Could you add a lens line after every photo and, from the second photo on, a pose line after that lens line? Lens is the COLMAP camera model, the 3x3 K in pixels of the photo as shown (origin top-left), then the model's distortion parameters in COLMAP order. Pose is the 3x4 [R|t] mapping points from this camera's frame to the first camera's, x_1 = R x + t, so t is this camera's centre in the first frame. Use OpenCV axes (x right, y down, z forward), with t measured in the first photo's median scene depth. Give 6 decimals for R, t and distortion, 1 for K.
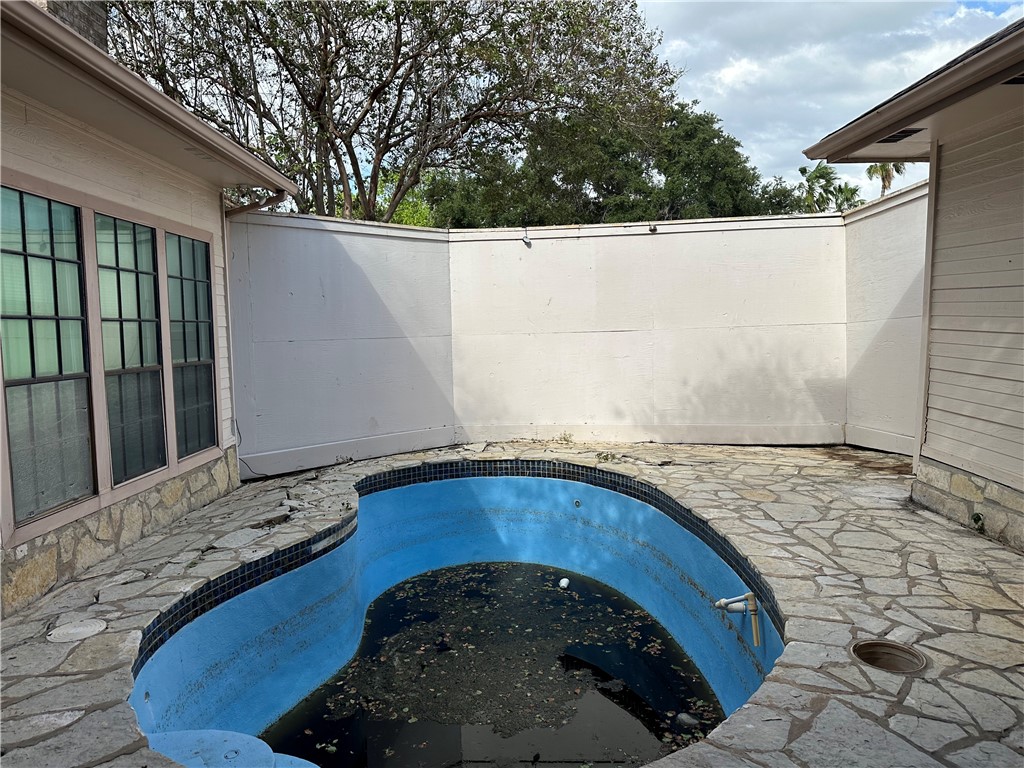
lens RADIAL K [[718.0, 0, 512.0], [0, 718.0, 384.0], [0, 0, 1]] dist [0.061441, -0.083404]
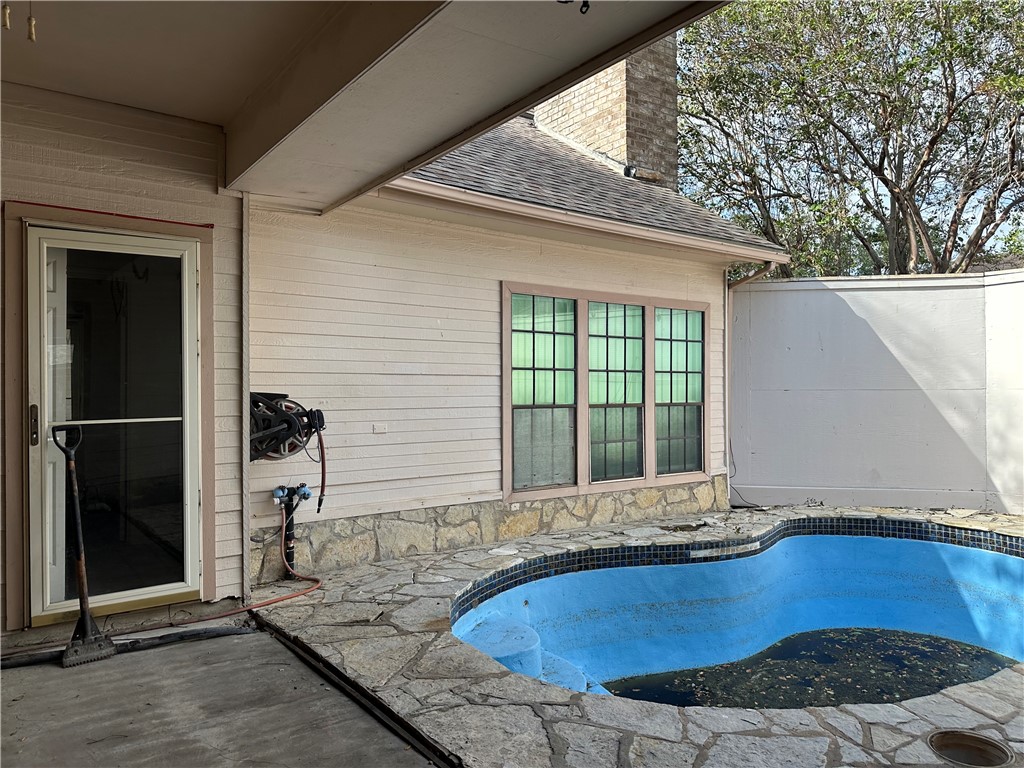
lens RADIAL K [[718.0, 0, 512.0], [0, 718.0, 384.0], [0, 0, 1]] dist [0.061441, -0.083404]
pose [[0.596200, 0.024955, -0.802448, 0.504705], [-0.082300, 0.996151, -0.030168, 0.001185], [0.798606, 0.084027, 0.595959, -0.007002]]
